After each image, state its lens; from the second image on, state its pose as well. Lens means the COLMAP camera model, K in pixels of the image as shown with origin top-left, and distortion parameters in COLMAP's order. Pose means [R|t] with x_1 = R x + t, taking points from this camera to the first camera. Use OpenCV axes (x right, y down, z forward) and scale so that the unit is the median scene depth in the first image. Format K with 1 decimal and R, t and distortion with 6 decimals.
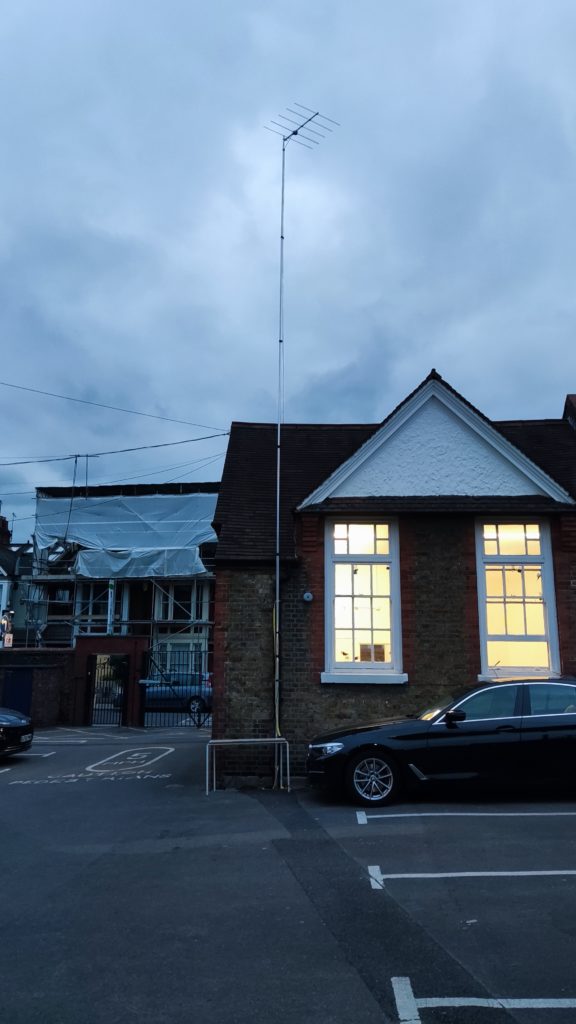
lens RADIAL K [[752.0, 0, 286.8], [0, 752.0, 509.5], [0, 0, 1]] dist [0.041549, -0.072055]
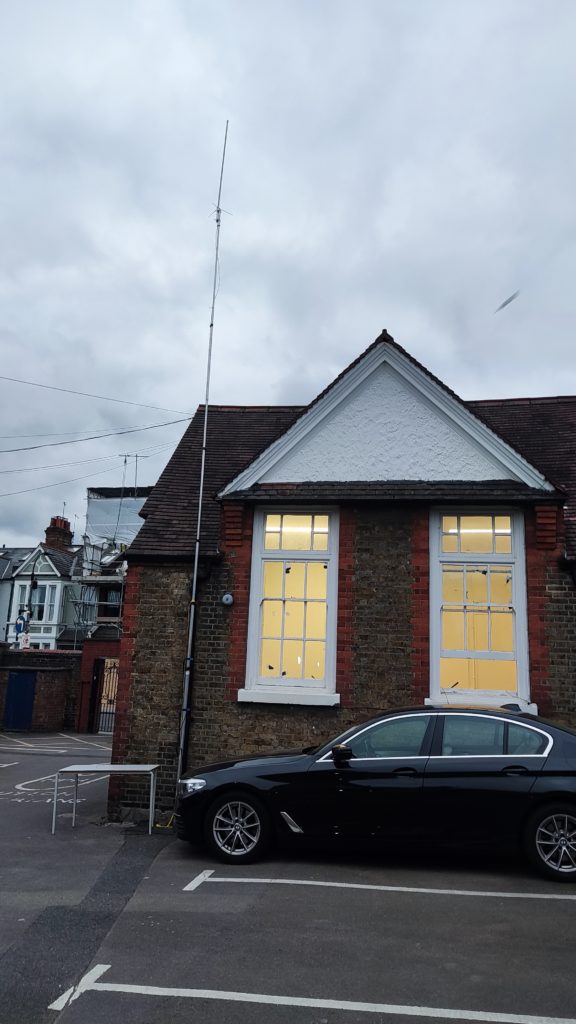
lens RADIAL K [[752.0, 0, 293.0], [0, 752.0, 512.5], [0, 0, 1]] dist [0.041549, -0.072055]
pose [[0.992199, 0.004768, -0.124576, 0.204180], [-0.005367, 0.999976, -0.004475, 0.021342], [0.124552, 0.005108, 0.992200, 0.163621]]
